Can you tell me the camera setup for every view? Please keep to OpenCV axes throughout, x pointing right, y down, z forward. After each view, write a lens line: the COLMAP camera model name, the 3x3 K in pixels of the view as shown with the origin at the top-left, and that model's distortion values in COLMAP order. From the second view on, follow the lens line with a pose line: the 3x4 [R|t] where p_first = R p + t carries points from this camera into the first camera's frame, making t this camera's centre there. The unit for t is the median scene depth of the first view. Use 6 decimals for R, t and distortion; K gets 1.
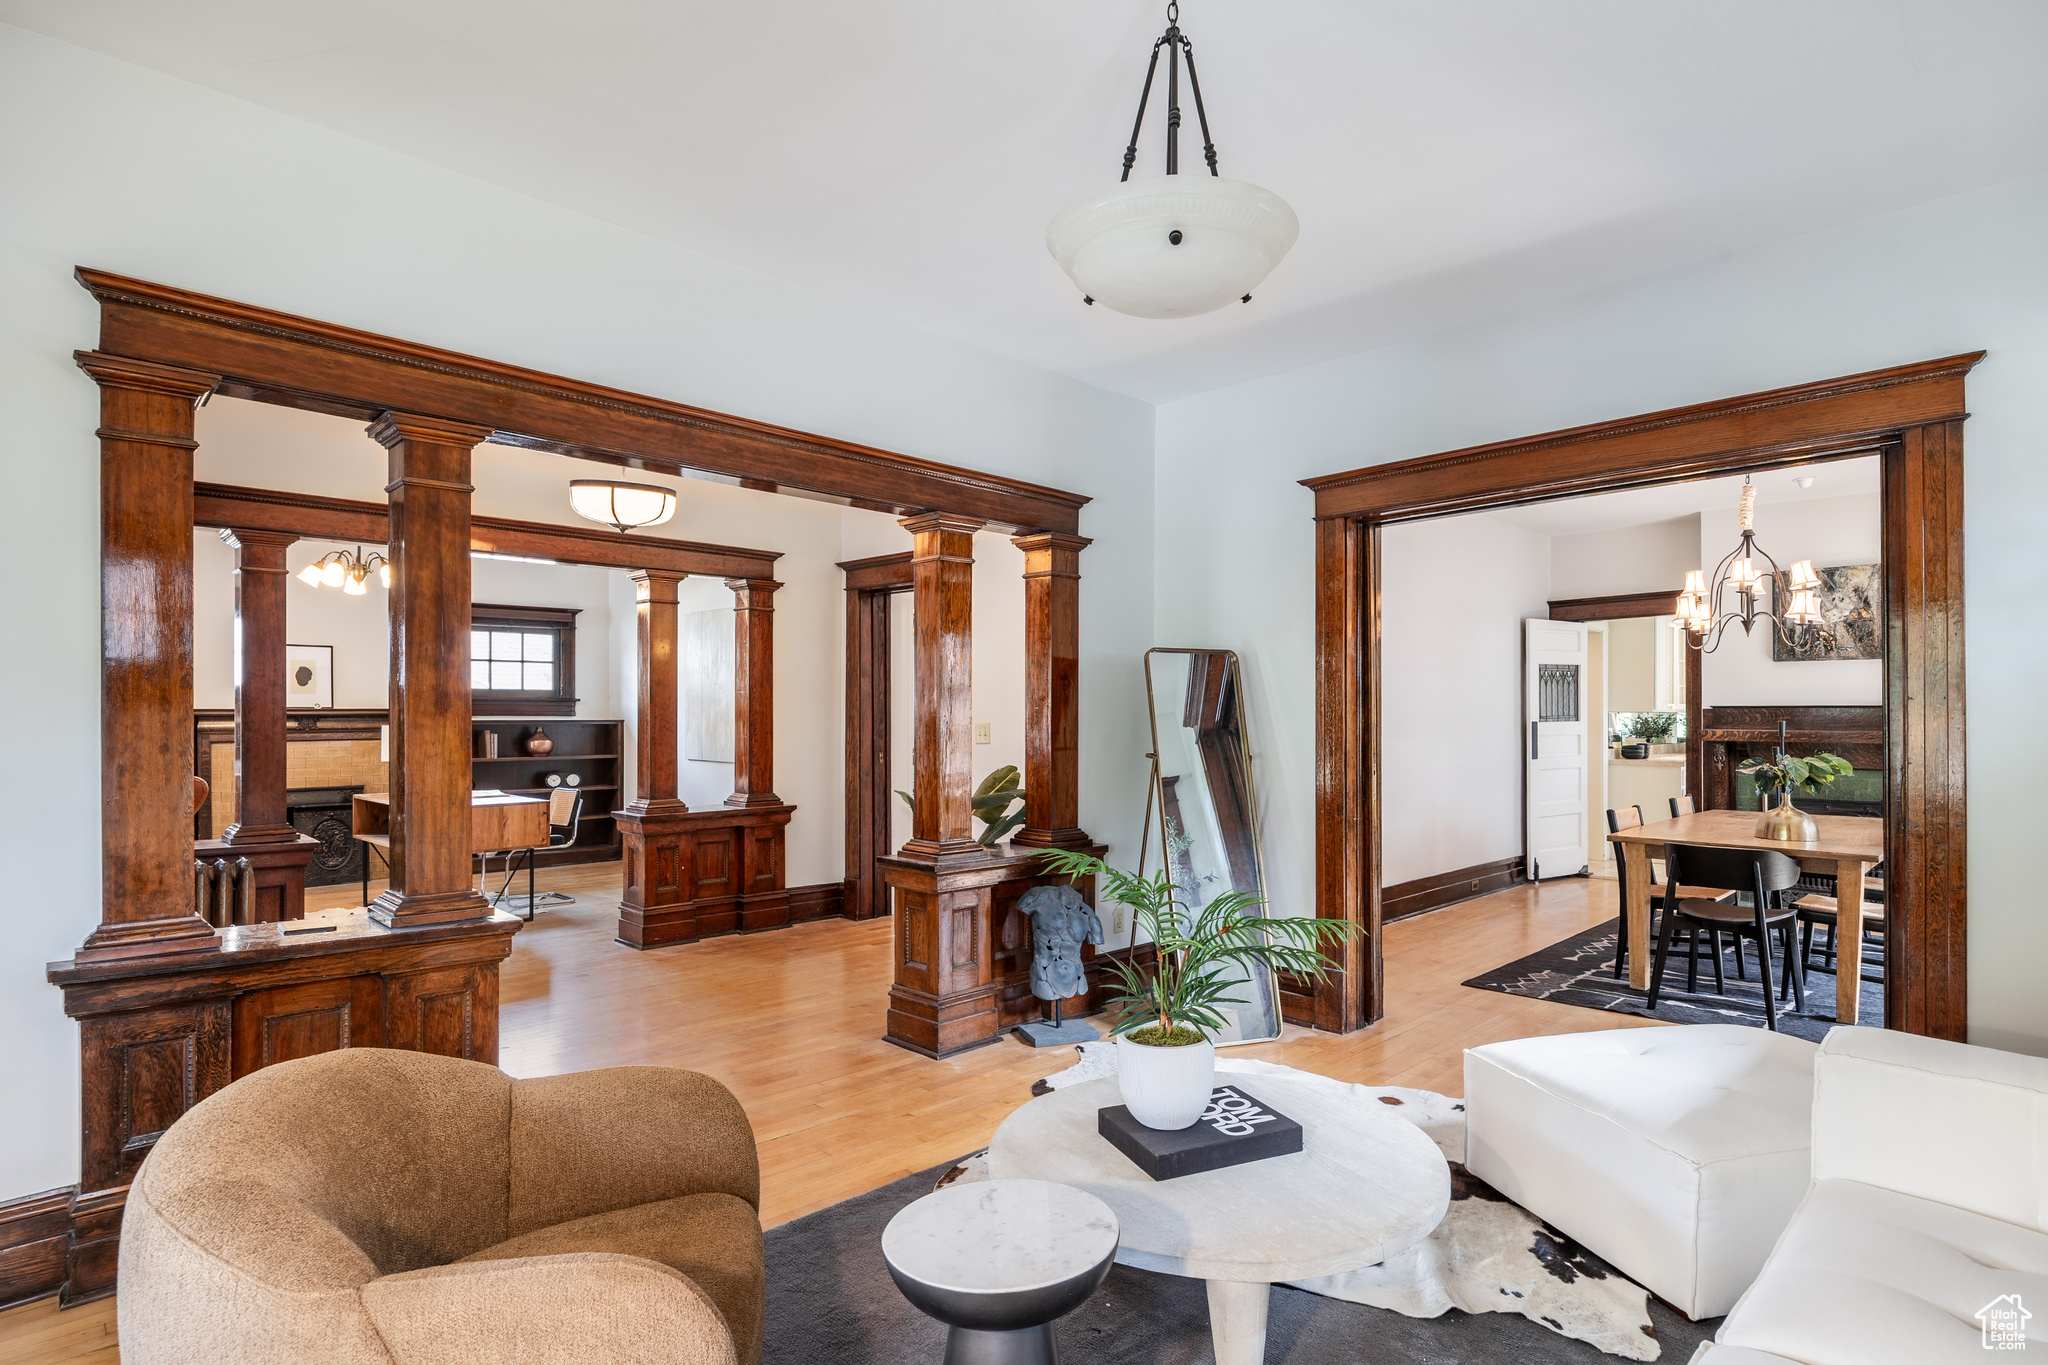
lens RADIAL K [[1064.3, 0, 1029.2], [0, 1064.3, 672.8], [0, 0, 1]] dist [-0.002221, 0.000302]
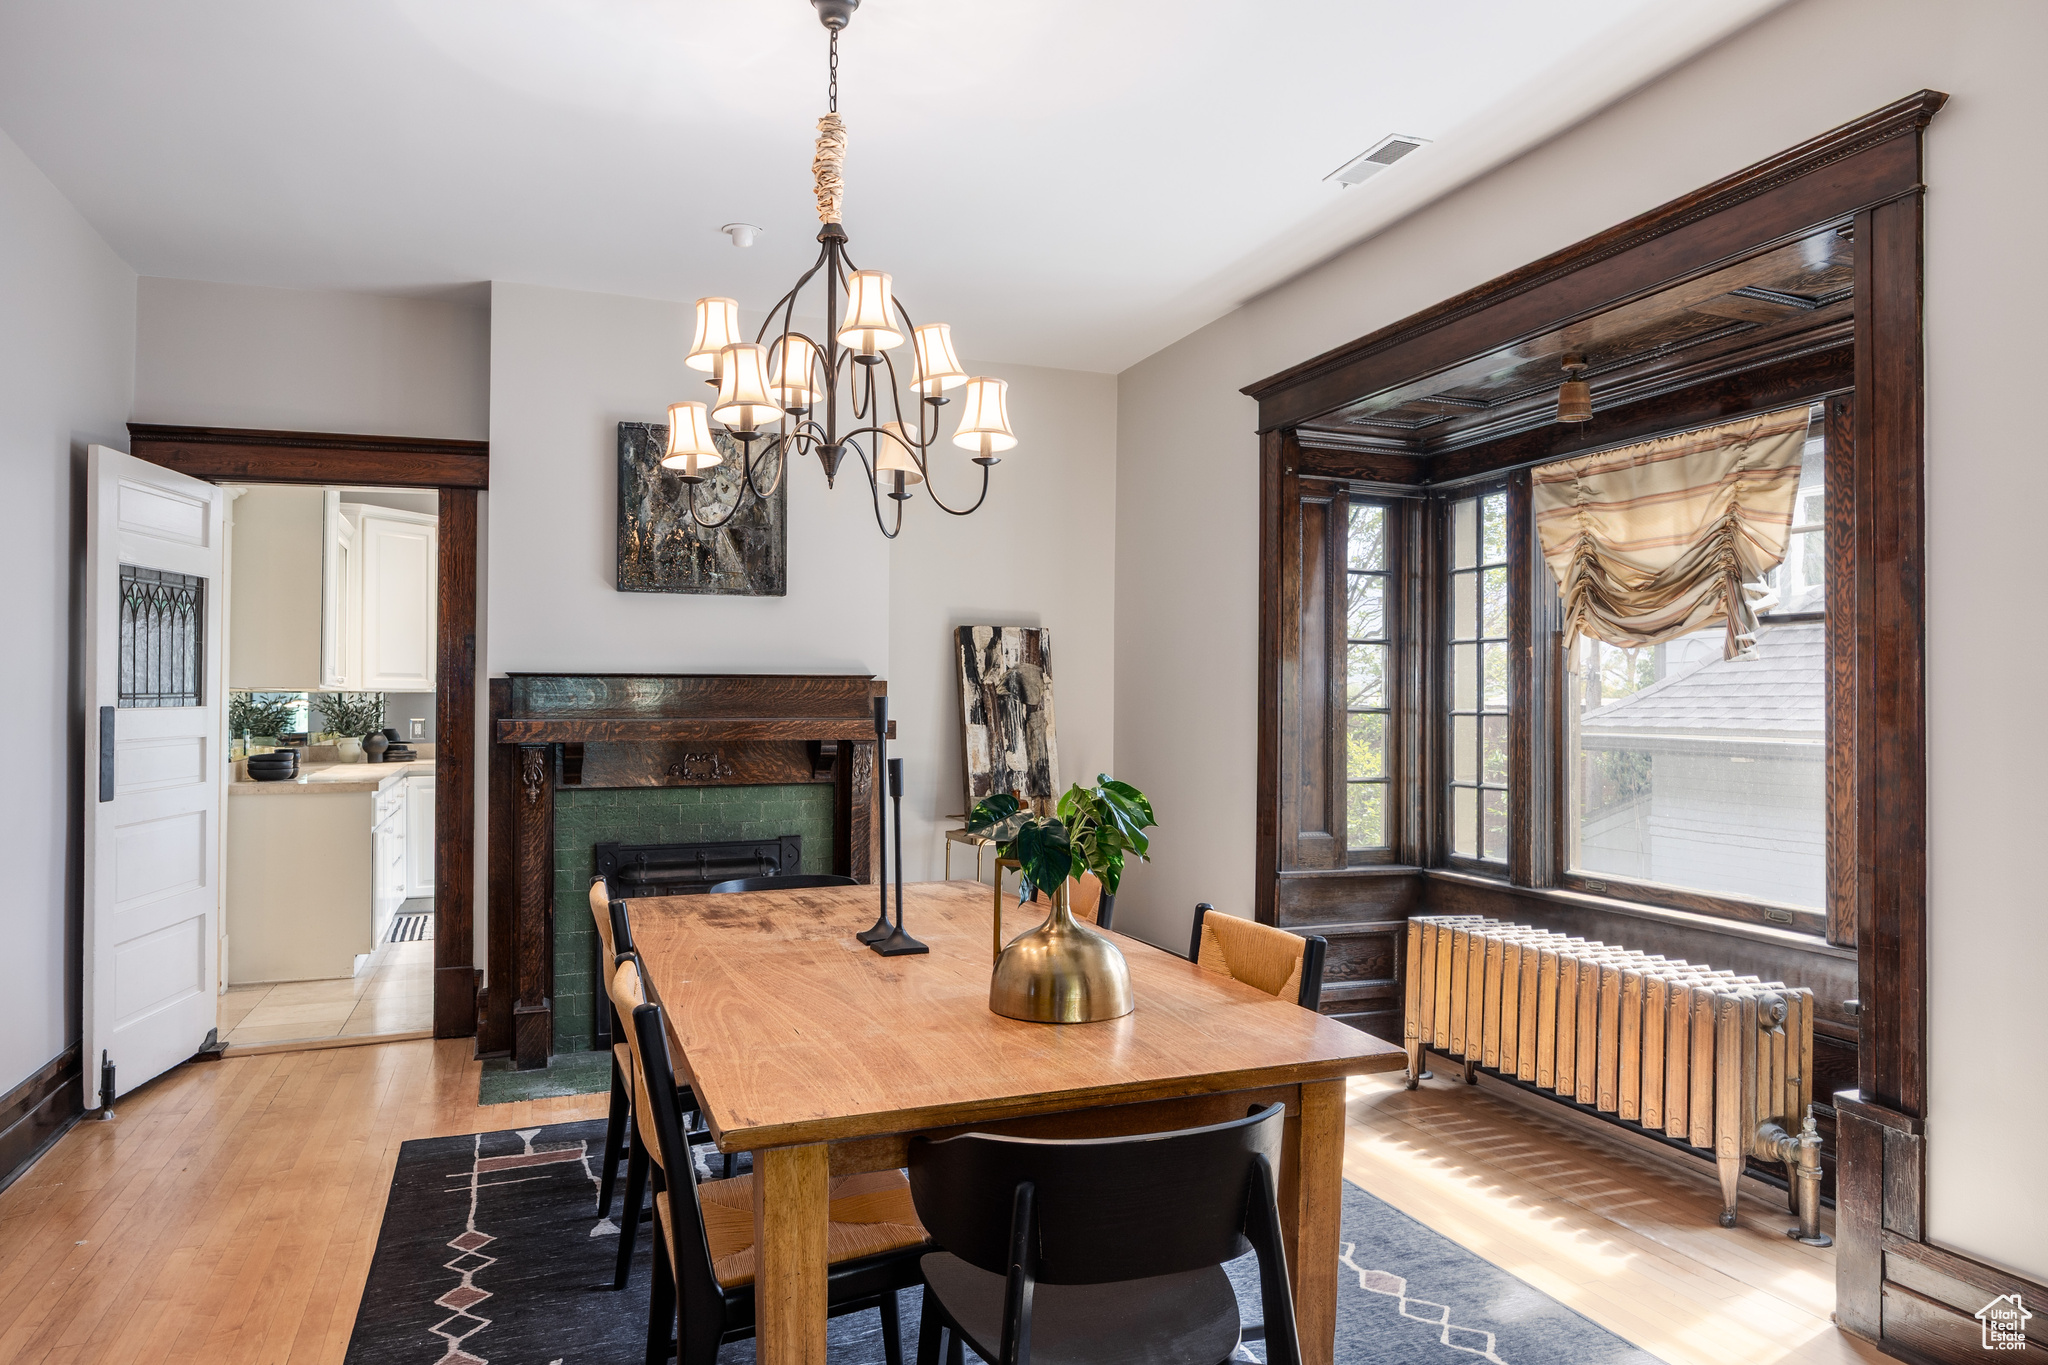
lens RADIAL K [[1301.4, 0, 1025.3], [0, 1301.4, 702.3], [0, 0, 1]] dist [0.011842, 0.001340]
pose [[0.410608, -0.002318, 0.911809, 0.169860], [-0.033010, 0.999303, 0.017406, 0.024344], [-0.911214, -0.037246, 0.410245, 0.486958]]
